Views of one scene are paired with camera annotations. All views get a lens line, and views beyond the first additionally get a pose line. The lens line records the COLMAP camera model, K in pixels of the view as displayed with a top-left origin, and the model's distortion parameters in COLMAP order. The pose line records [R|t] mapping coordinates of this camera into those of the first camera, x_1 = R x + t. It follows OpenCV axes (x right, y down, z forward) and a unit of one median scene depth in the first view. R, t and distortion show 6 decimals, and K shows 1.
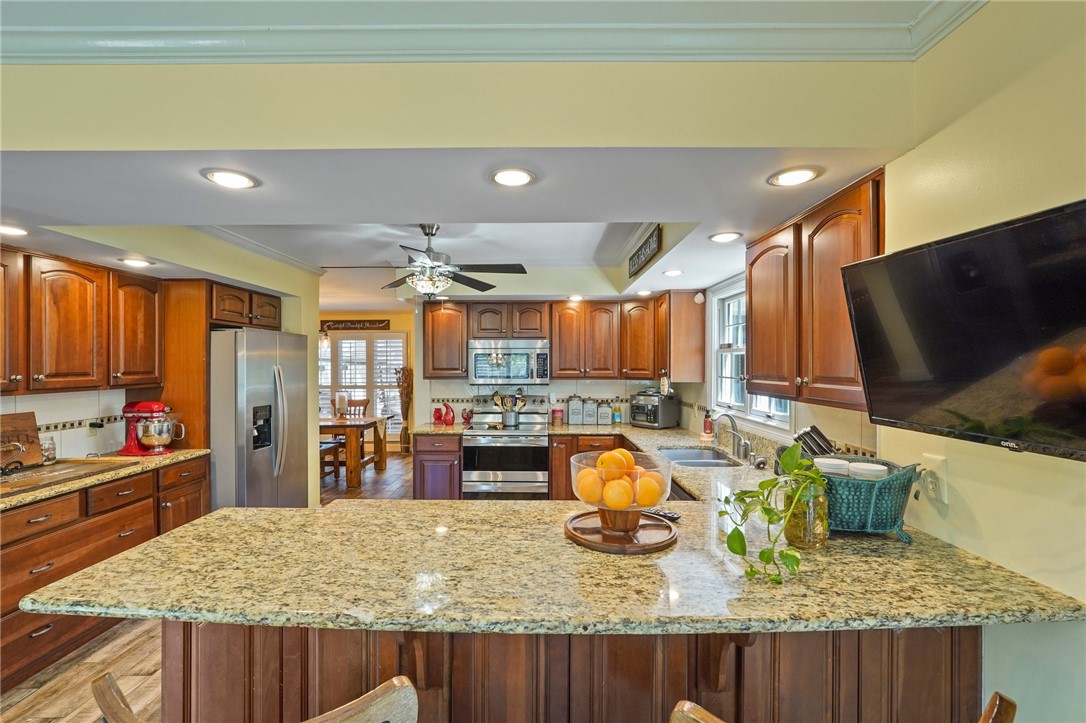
lens RADIAL K [[478.5, 0, 543.0], [0, 478.5, 361.5], [0, 0, 1]] dist [-0.008086, 0.000791]
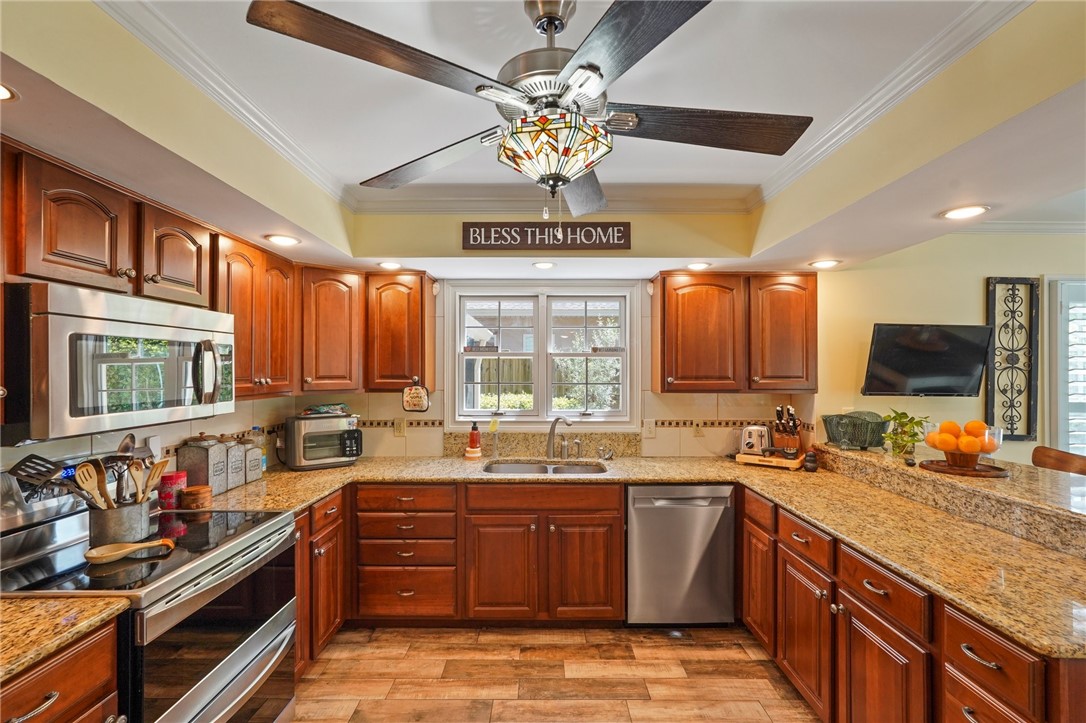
lens RADIAL K [[478.5, 0, 543.0], [0, 478.5, 361.5], [0, 0, 1]] dist [-0.008086, 0.000791]
pose [[0.017180, 0.015861, 0.999727, -0.439366], [-0.002679, 0.999871, -0.015817, 0.005071], [-0.999849, -0.002407, 0.017221, 0.715890]]
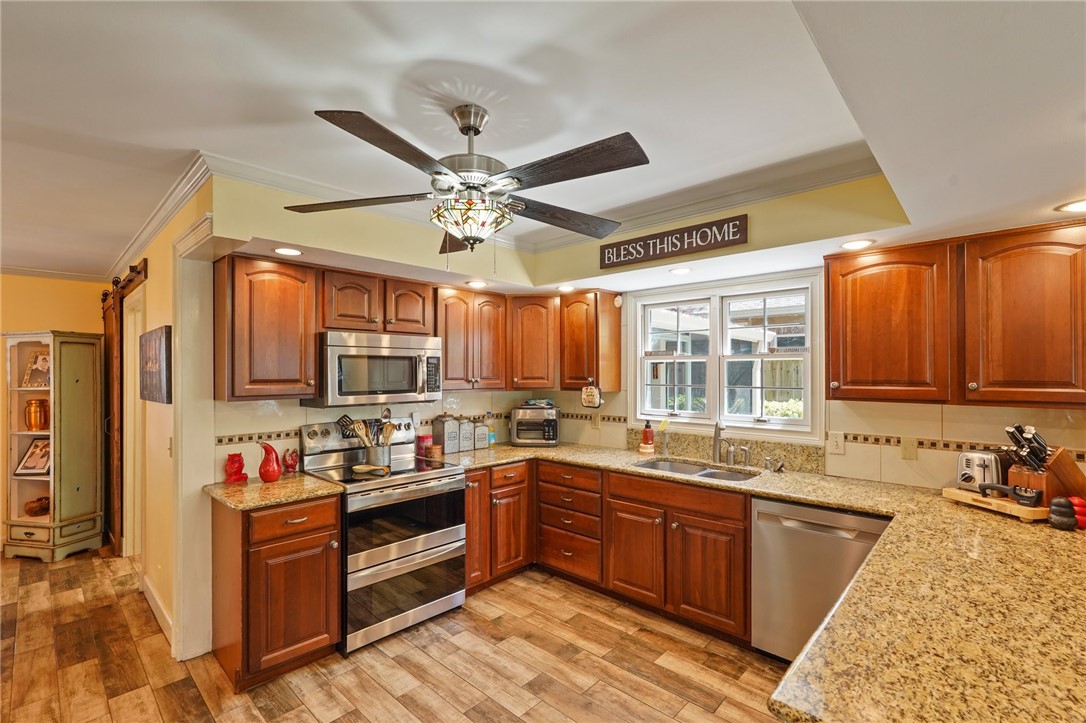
lens RADIAL K [[482.0, 0, 540.6], [0, 482.0, 364.5], [0, 0, 1]] dist [0.001533, 0.000524]
pose [[0.691462, 0.010055, 0.722343, -0.412042], [-0.000674, 0.999912, -0.013274, 0.003980], [-0.722413, 0.008692, 0.691408, 0.408625]]
